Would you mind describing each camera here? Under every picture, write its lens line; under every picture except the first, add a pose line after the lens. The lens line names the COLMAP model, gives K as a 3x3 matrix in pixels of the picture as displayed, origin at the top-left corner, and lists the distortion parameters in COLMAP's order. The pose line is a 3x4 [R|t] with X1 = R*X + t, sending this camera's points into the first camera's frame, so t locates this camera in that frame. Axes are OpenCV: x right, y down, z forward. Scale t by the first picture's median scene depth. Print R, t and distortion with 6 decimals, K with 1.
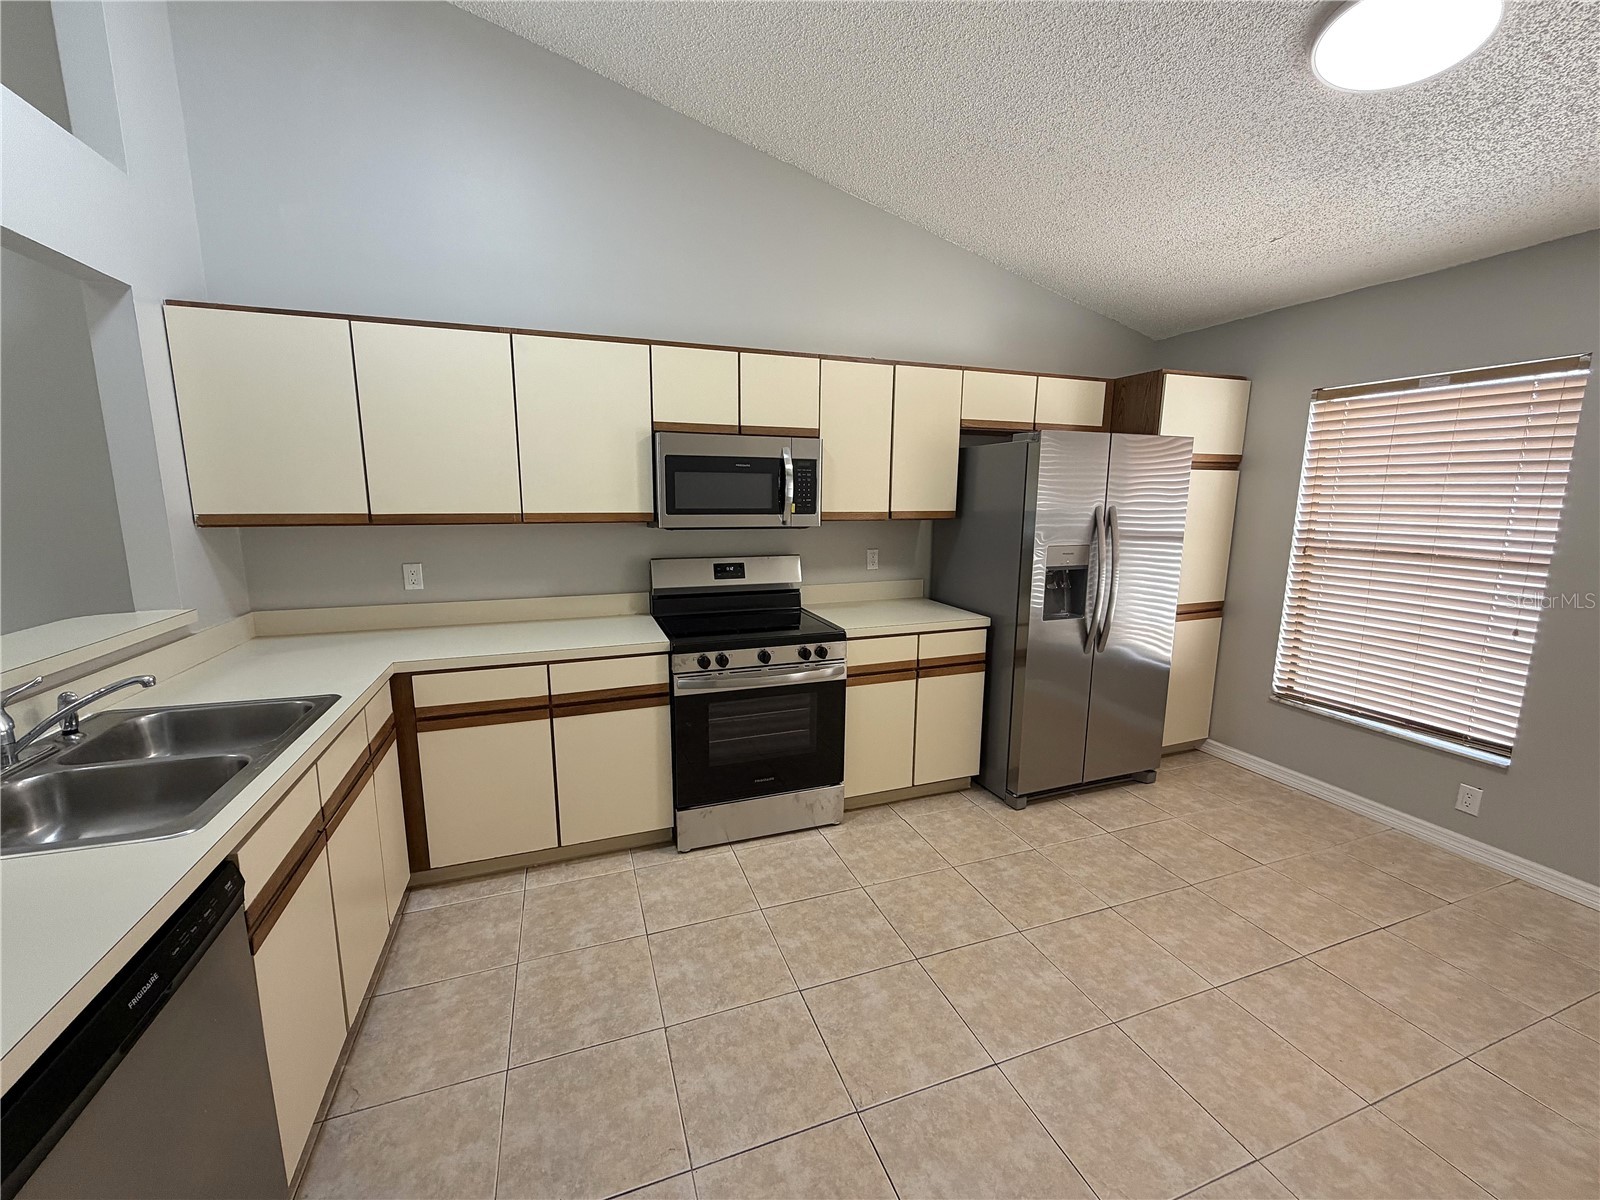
lens RADIAL K [[641.2, 0, 792.3], [0, 641.2, 601.8], [0, 0, 1]] dist [0.001427, 0.000051]
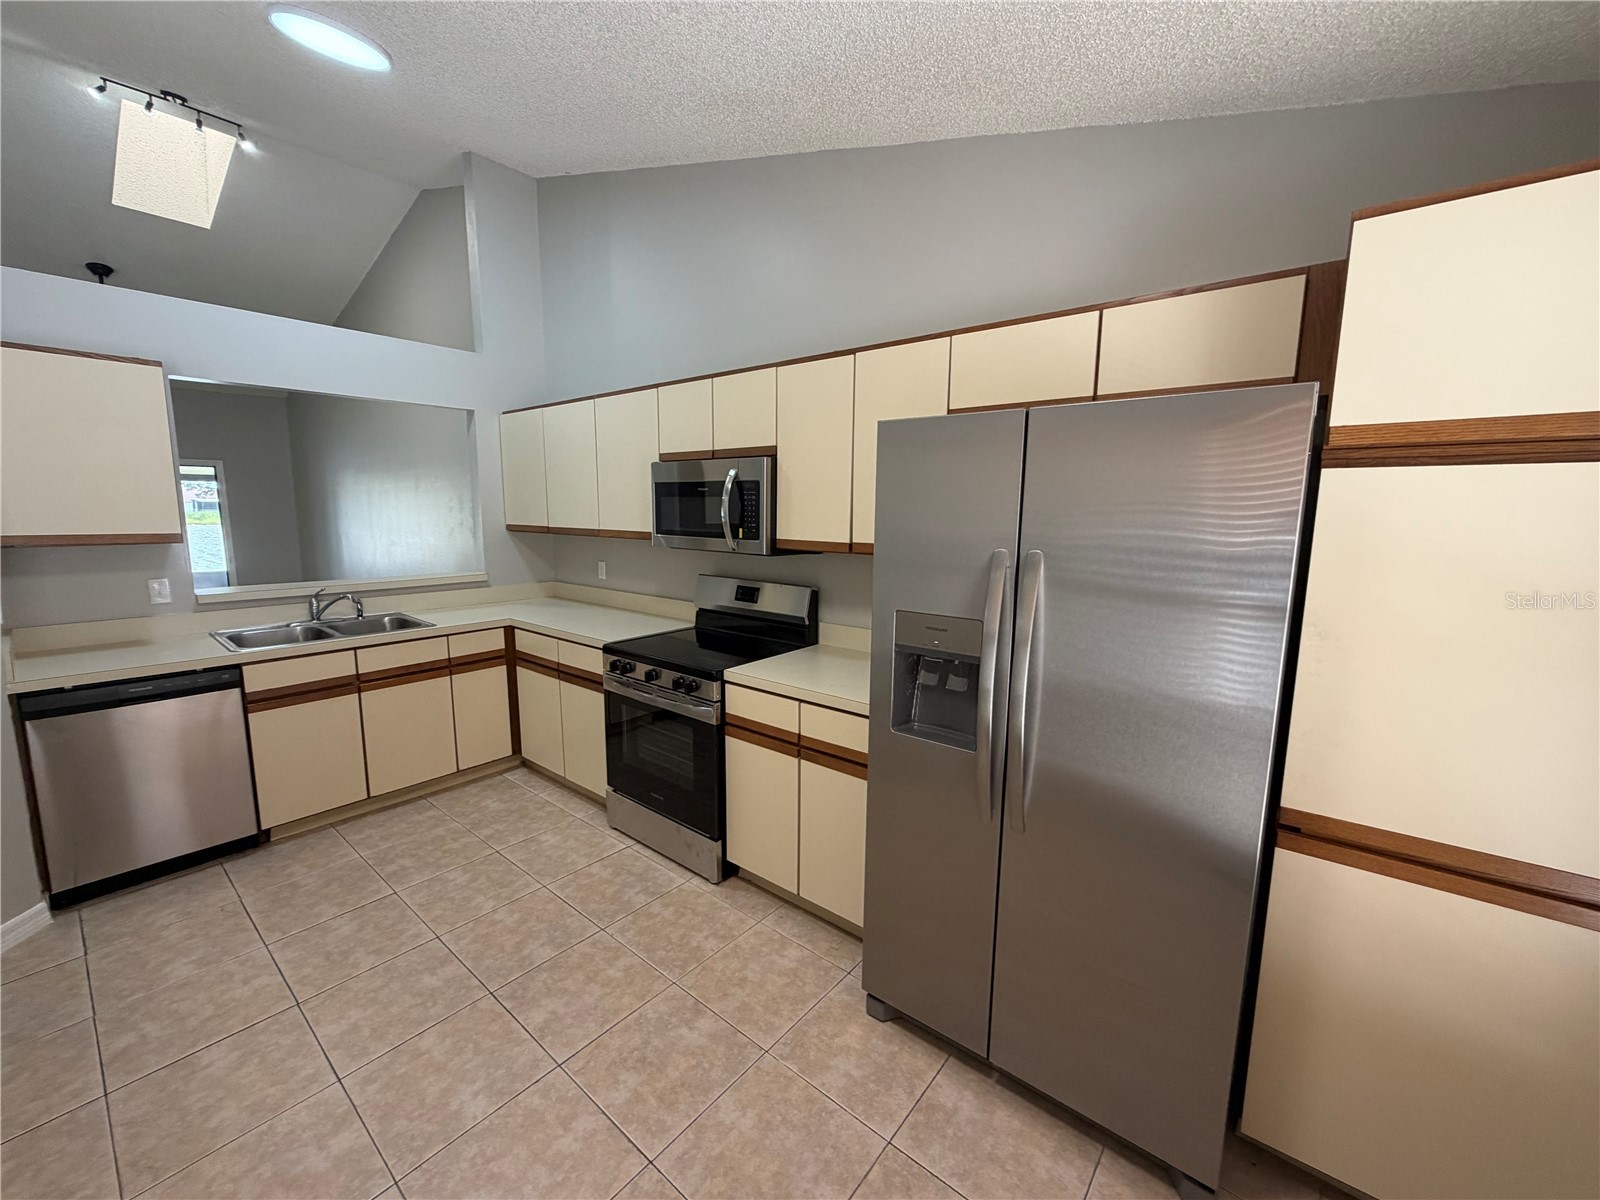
lens RADIAL K [[641.2, 0, 790.6], [0, 641.2, 596.9], [0, 0, 1]] dist [0.001427, 0.000051]
pose [[0.499260, 0.121350, -0.857912, 0.905129], [-0.145893, 0.987780, 0.054817, -0.123353], [0.854081, 0.097795, 0.510864, 0.630166]]
